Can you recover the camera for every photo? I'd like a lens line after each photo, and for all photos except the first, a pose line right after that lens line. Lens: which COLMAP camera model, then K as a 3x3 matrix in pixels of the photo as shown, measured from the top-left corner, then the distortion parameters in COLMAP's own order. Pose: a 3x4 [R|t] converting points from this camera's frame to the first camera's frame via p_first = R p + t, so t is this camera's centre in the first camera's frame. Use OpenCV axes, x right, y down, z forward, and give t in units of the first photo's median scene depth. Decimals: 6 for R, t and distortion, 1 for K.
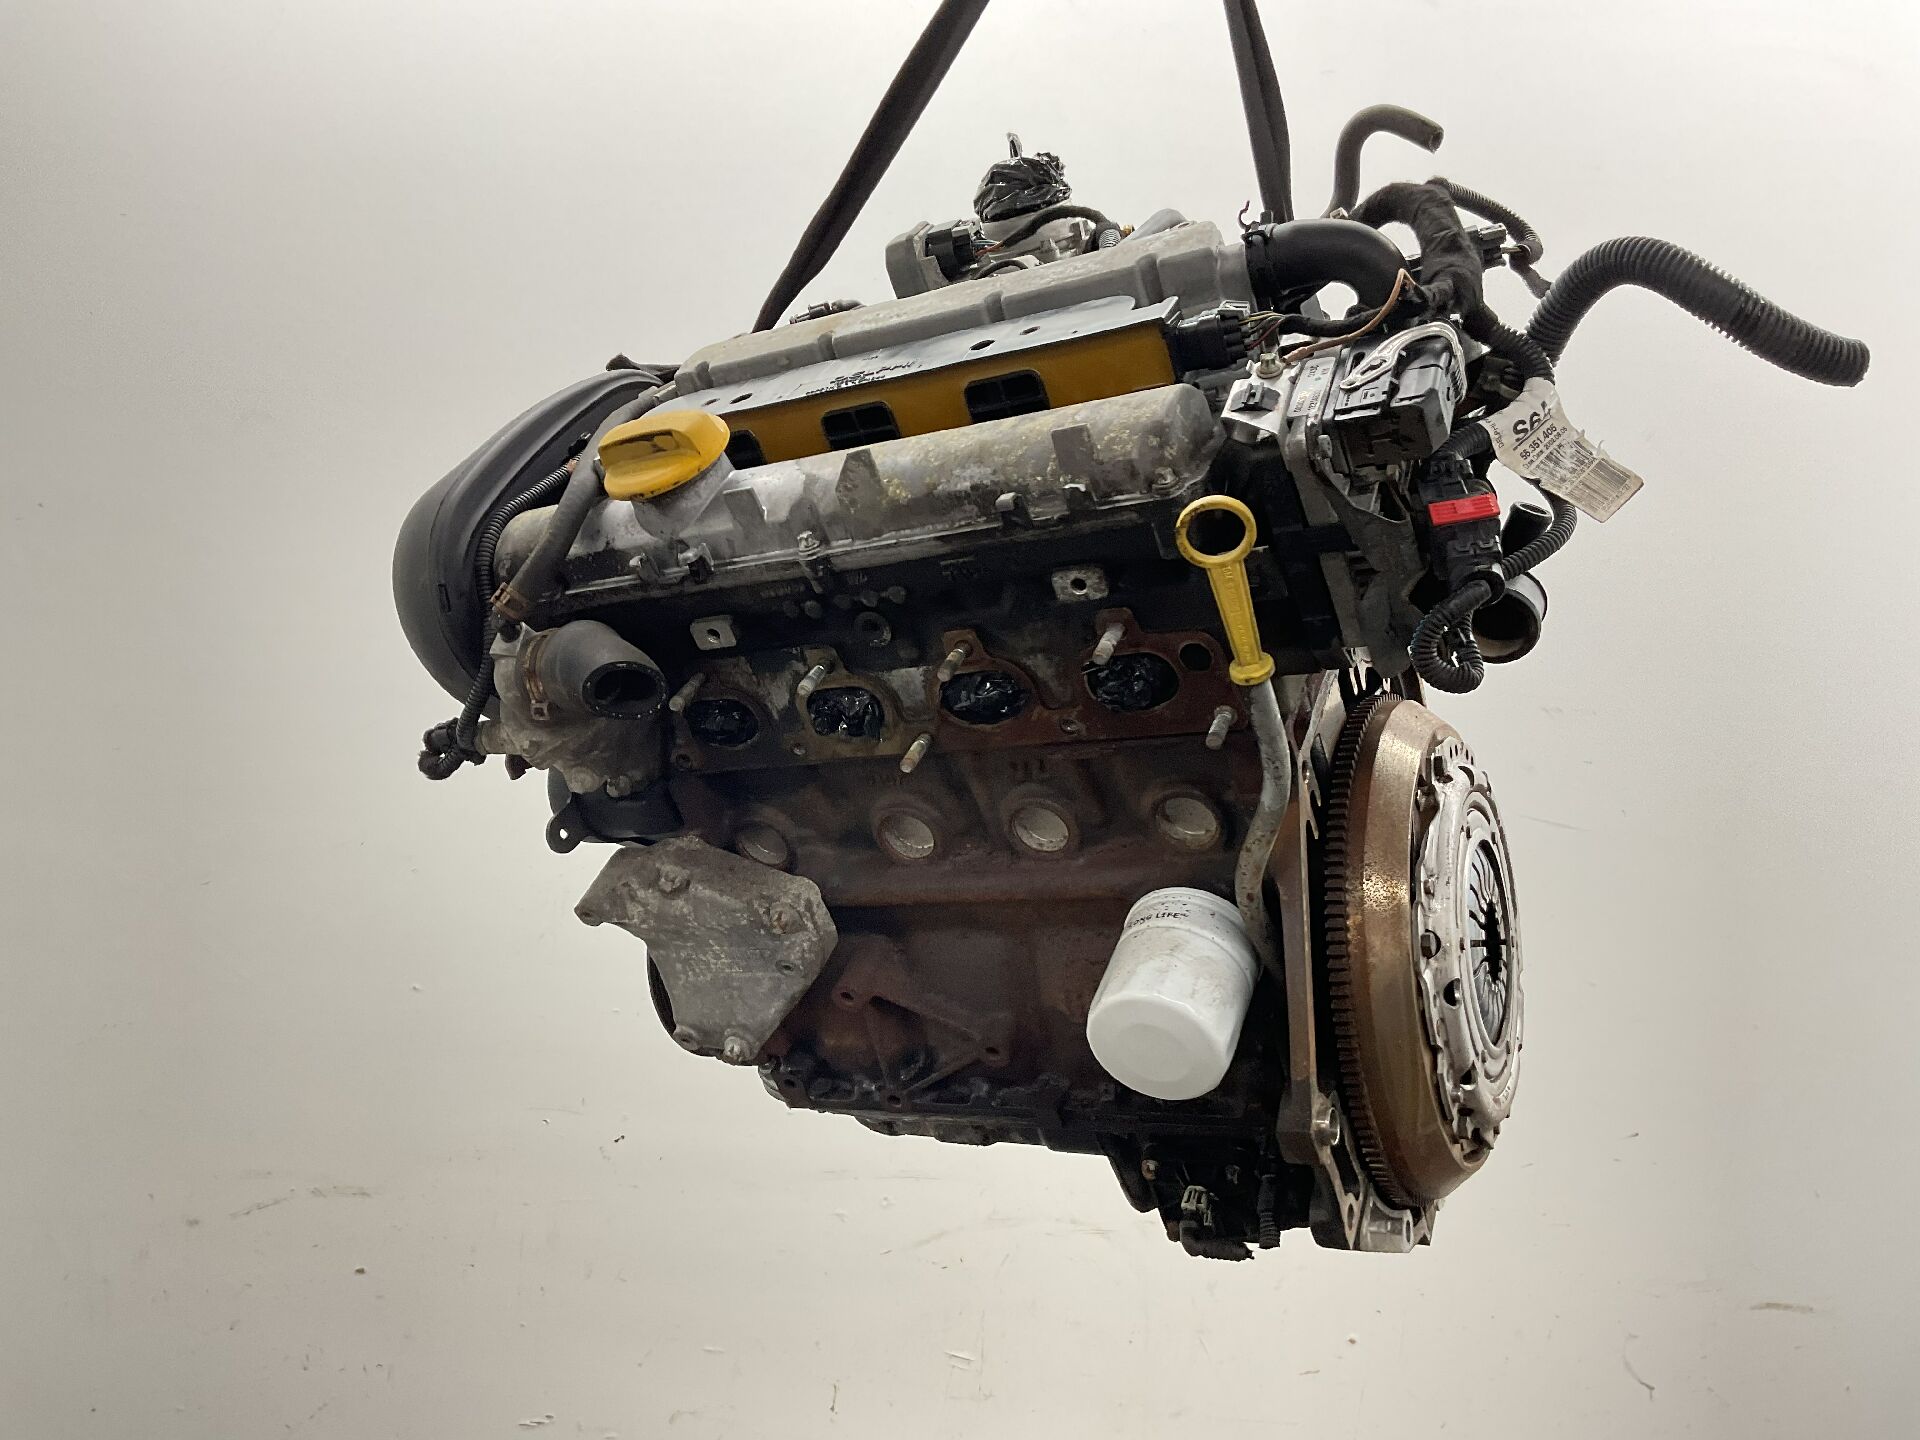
lens RADIAL K [[1577.0, 0, 960.0], [0, 1577.0, 720.0], [0, 0, 1]] dist [0.145609, -0.377994]
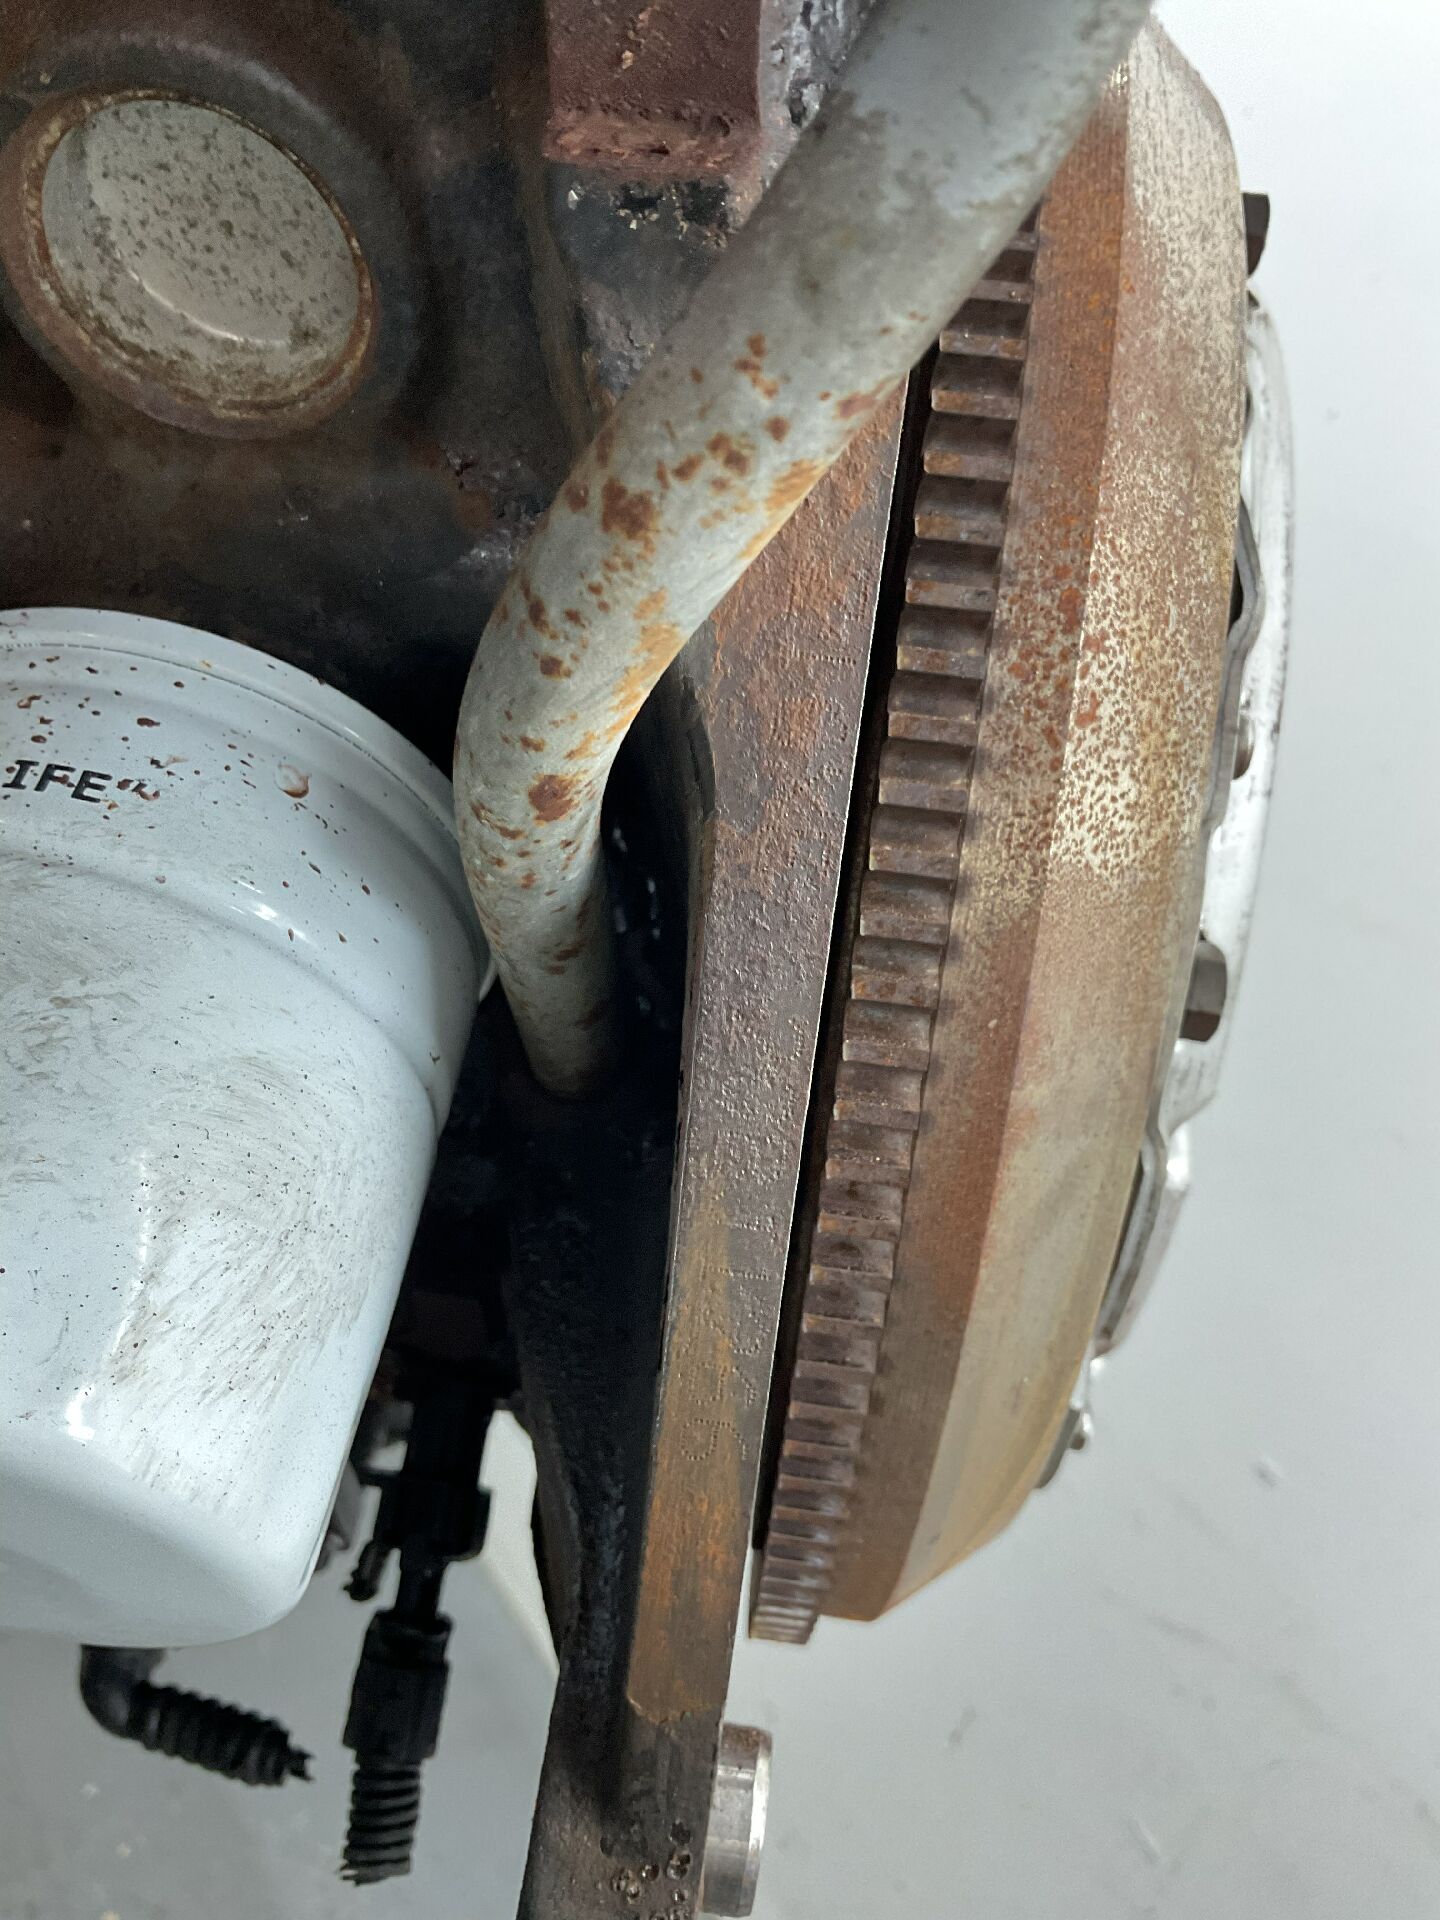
lens RADIAL K [[1577.0, 0, 720.0], [0, 1577.0, 960.0], [0, 0, 1]] dist [0.145609, -0.377994]
pose [[0.912036, 0.020243, 0.409609, 0.129430], [-0.181794, 0.915246, 0.359550, 0.063065], [-0.367615, -0.402388, 0.838417, 0.822092]]
